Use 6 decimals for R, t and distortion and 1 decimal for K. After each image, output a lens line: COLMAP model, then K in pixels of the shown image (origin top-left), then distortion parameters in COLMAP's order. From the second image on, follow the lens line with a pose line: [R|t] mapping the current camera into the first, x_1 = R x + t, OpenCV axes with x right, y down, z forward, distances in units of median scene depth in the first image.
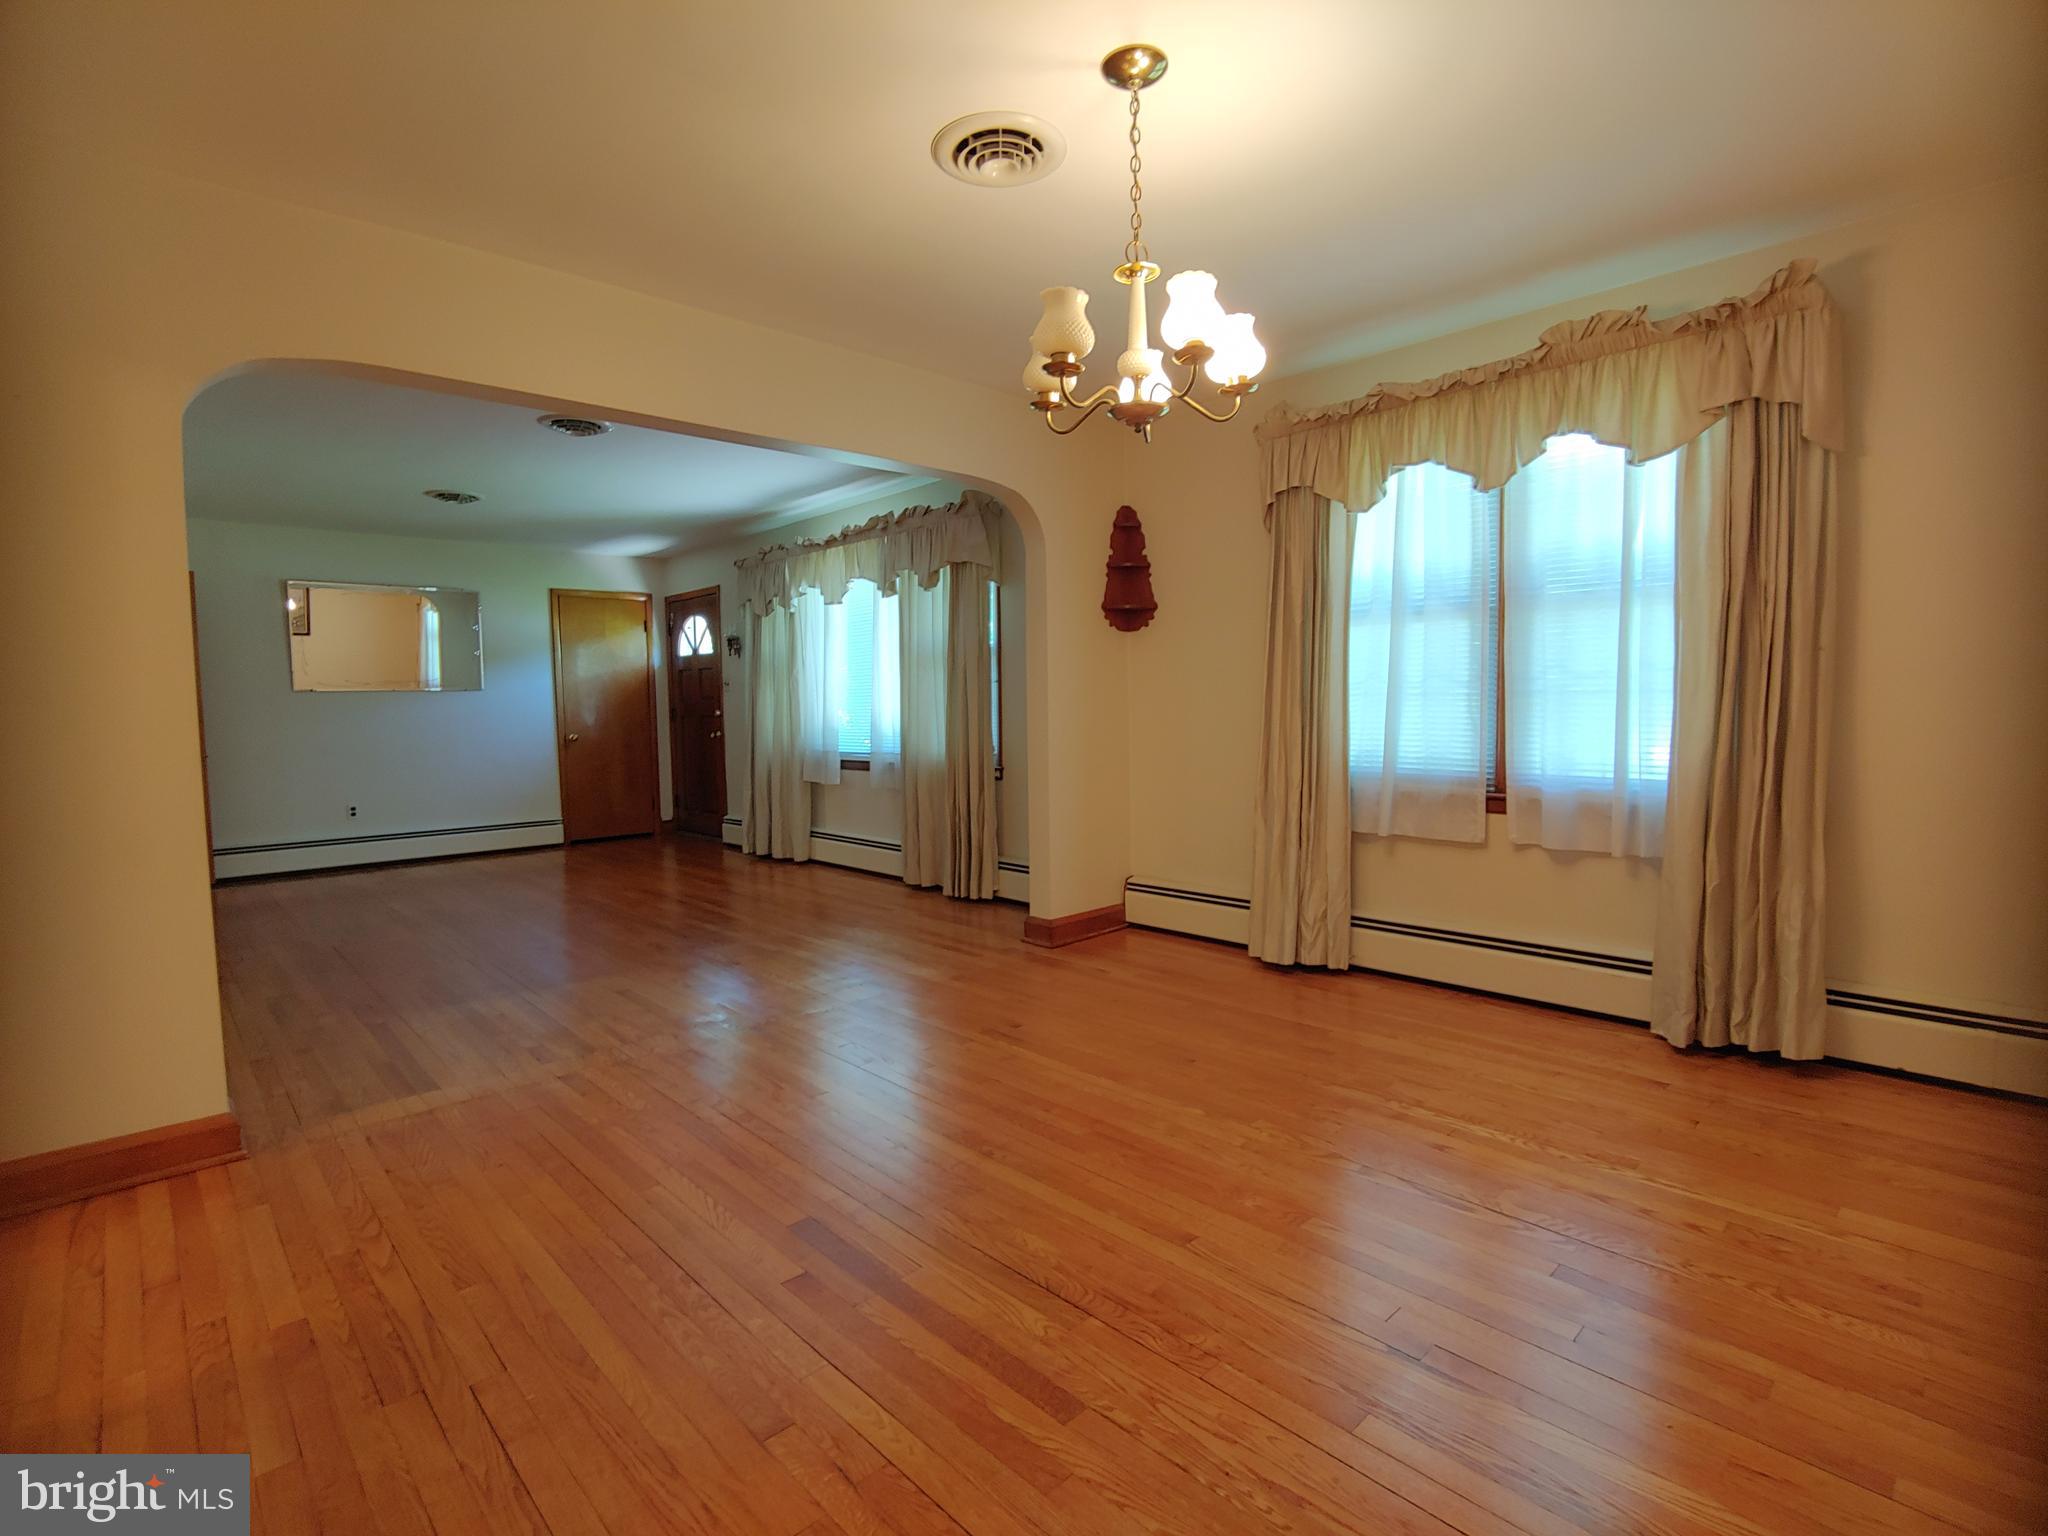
lens RADIAL K [[976.0, 0, 1023.2], [0, 976.0, 777.0], [0, 0, 1]] dist [-0.018682, -0.001305]
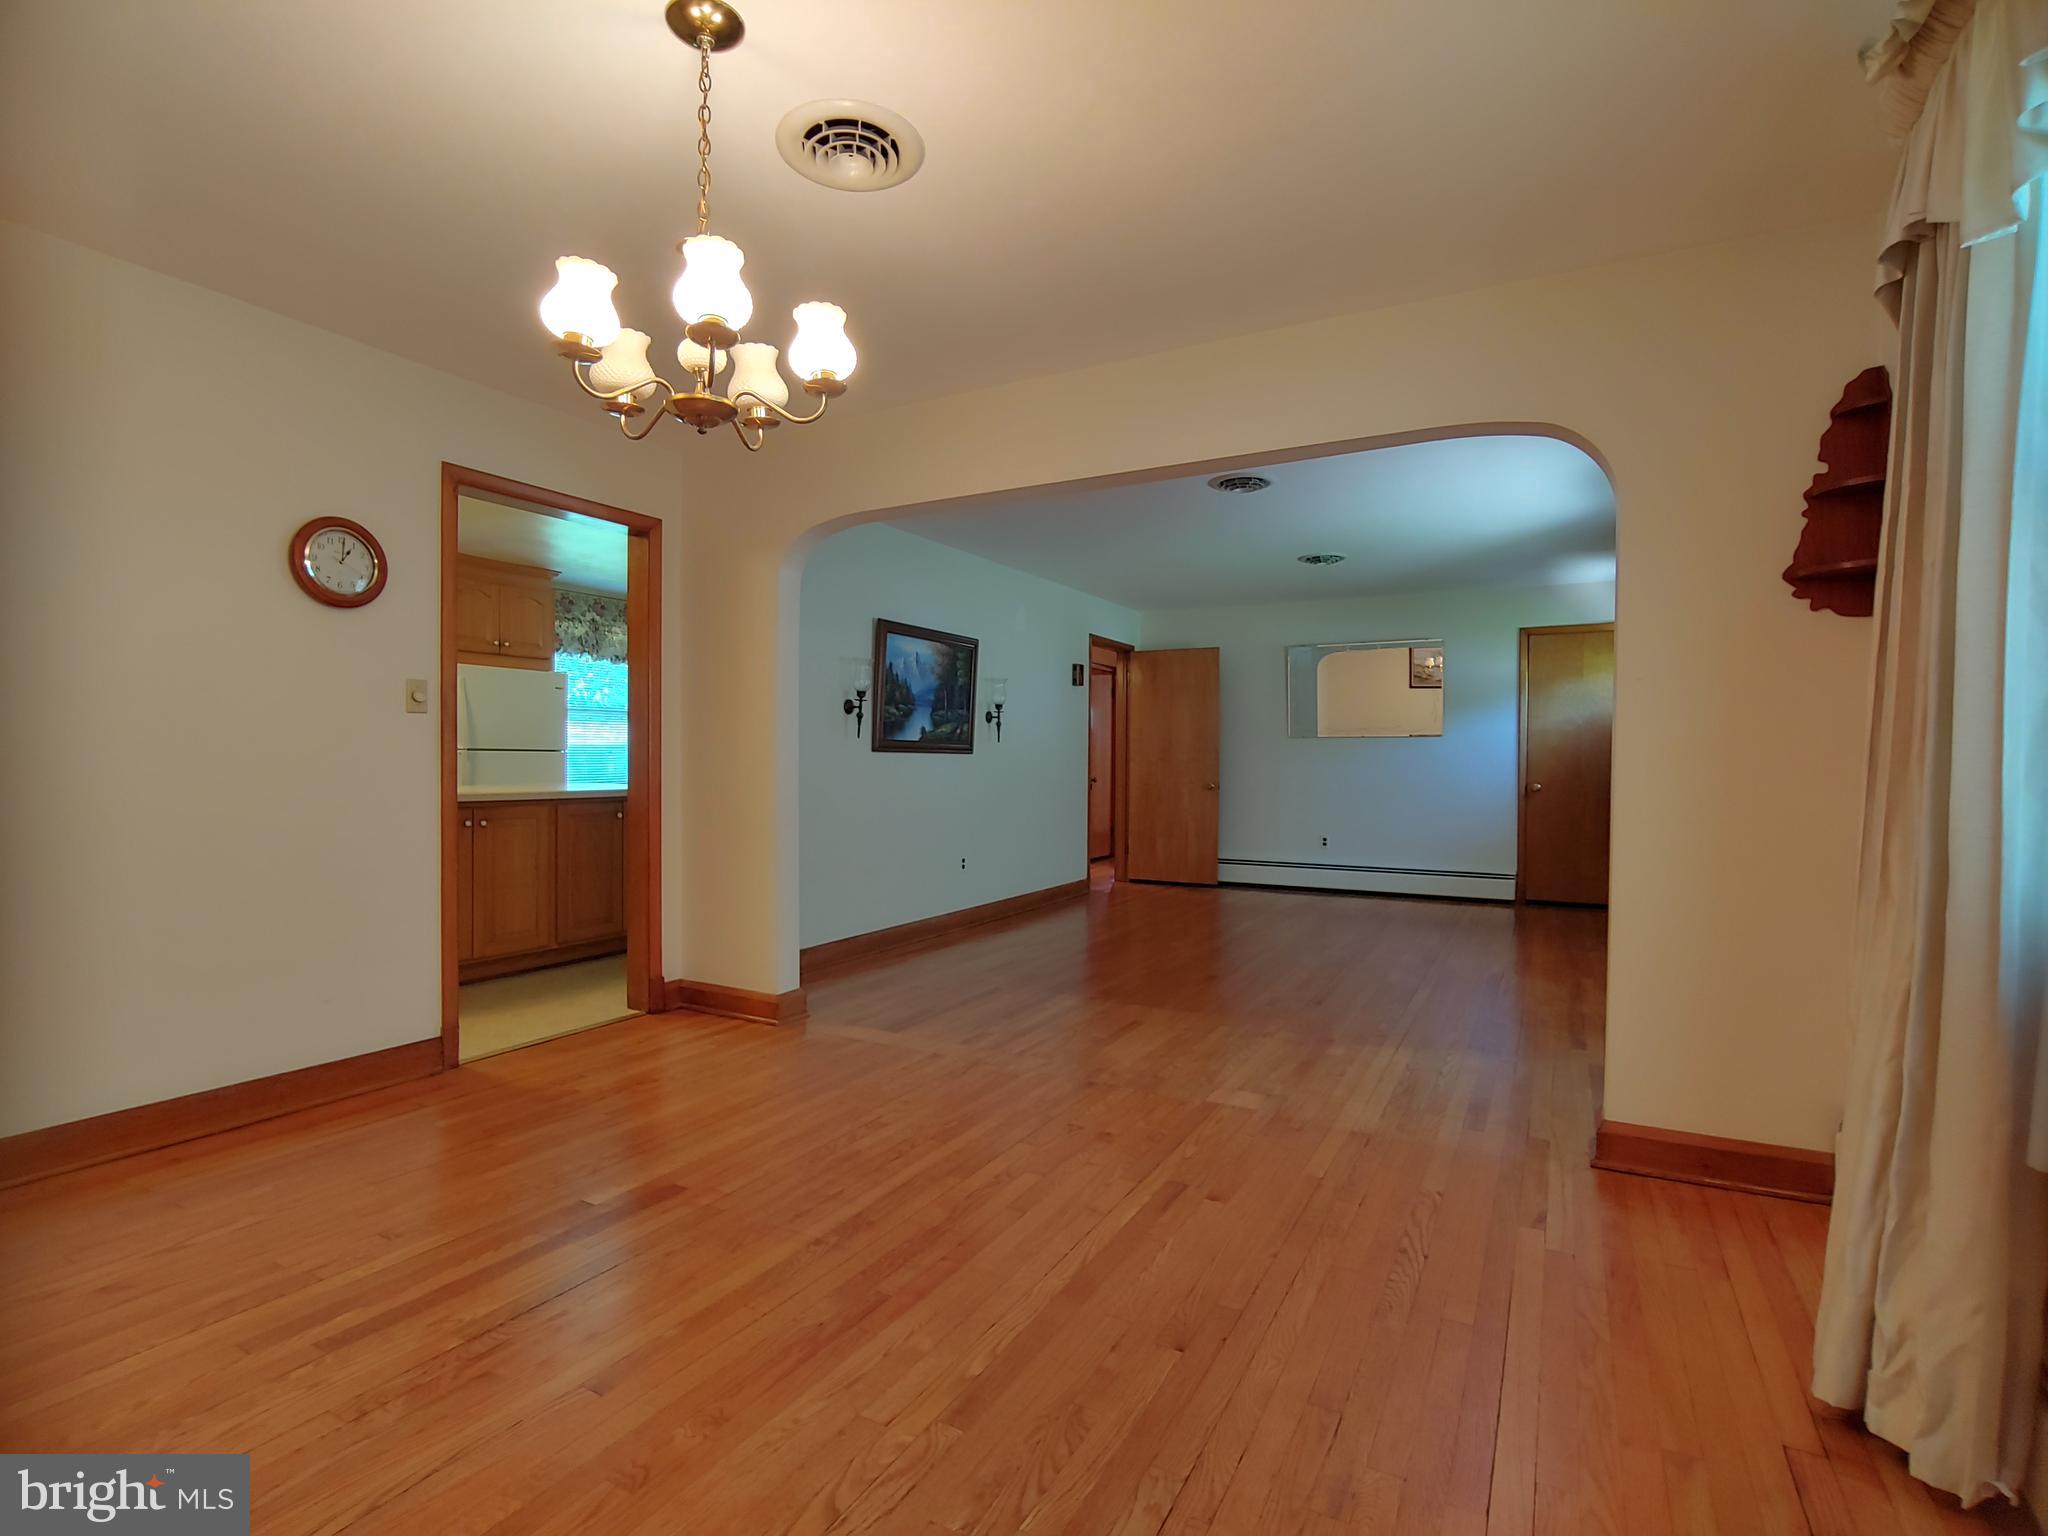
lens RADIAL K [[976.0, 0, 1023.2], [0, 976.0, 777.0], [0, 0, 1]] dist [-0.018682, -0.001305]
pose [[0.308516, 0.035795, -0.950545, 0.451786], [-0.081535, 0.996609, 0.011066, -0.037540], [0.947718, 0.074089, 0.310388, 0.450307]]
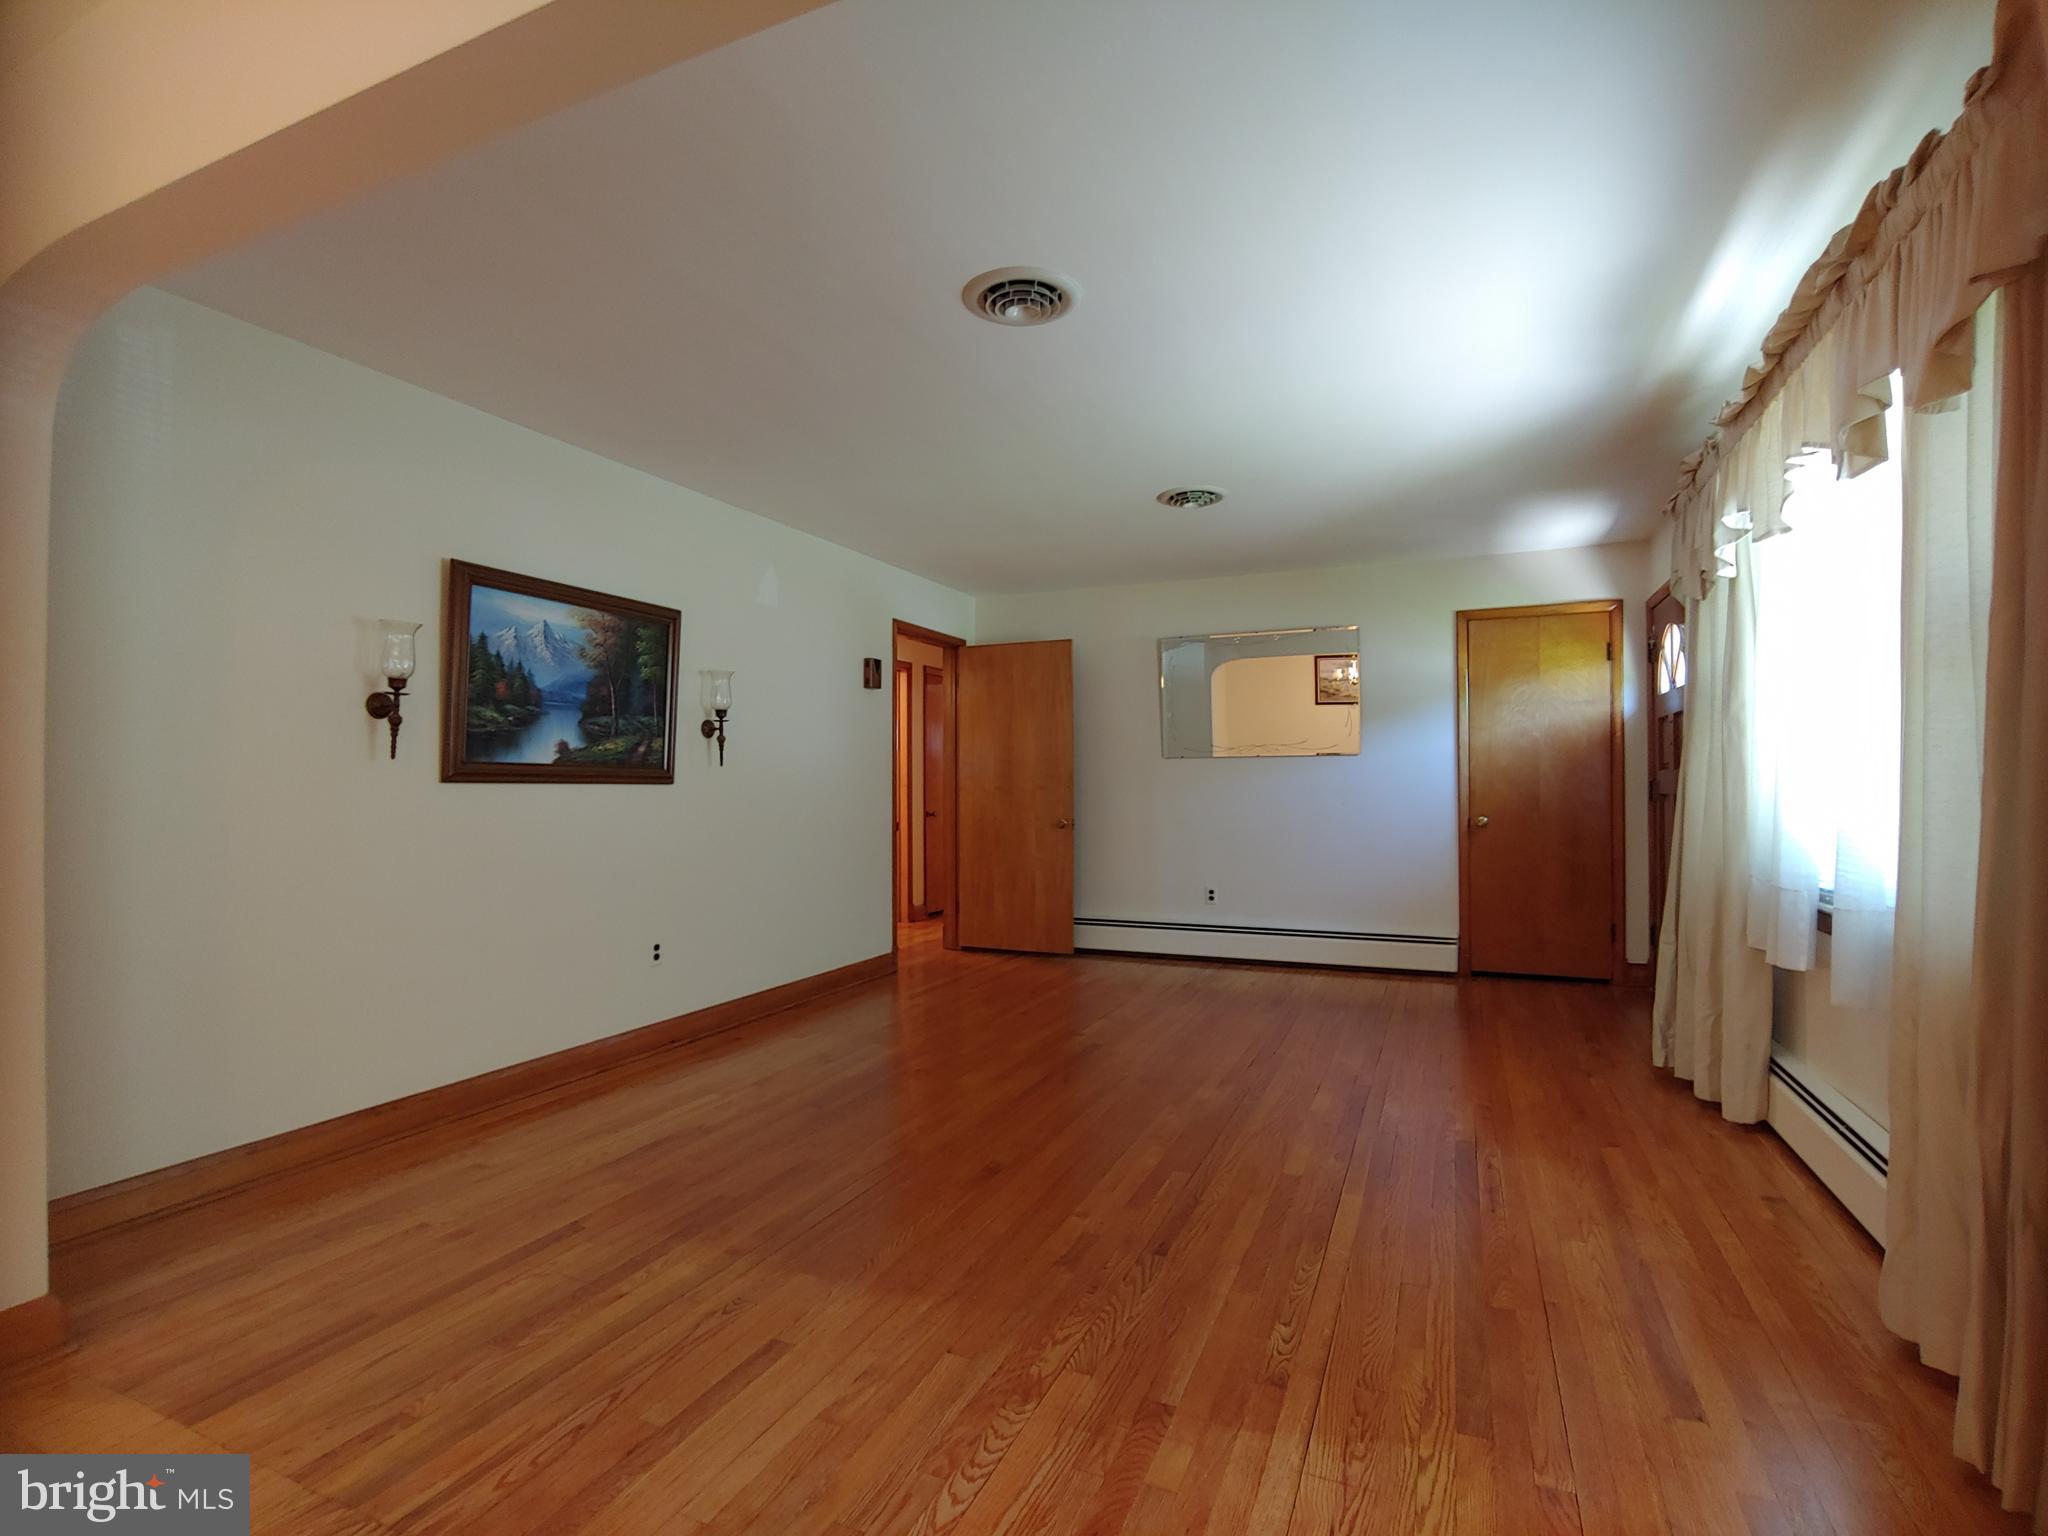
lens RADIAL K [[976.0, 0, 1023.2], [0, 976.0, 777.0], [0, 0, 1]] dist [-0.018682, -0.001305]
pose [[0.389039, 0.007999, -0.921187, 0.079102], [-0.072812, 0.997101, -0.022092, -0.059026], [0.918339, 0.075668, 0.388494, 0.754997]]
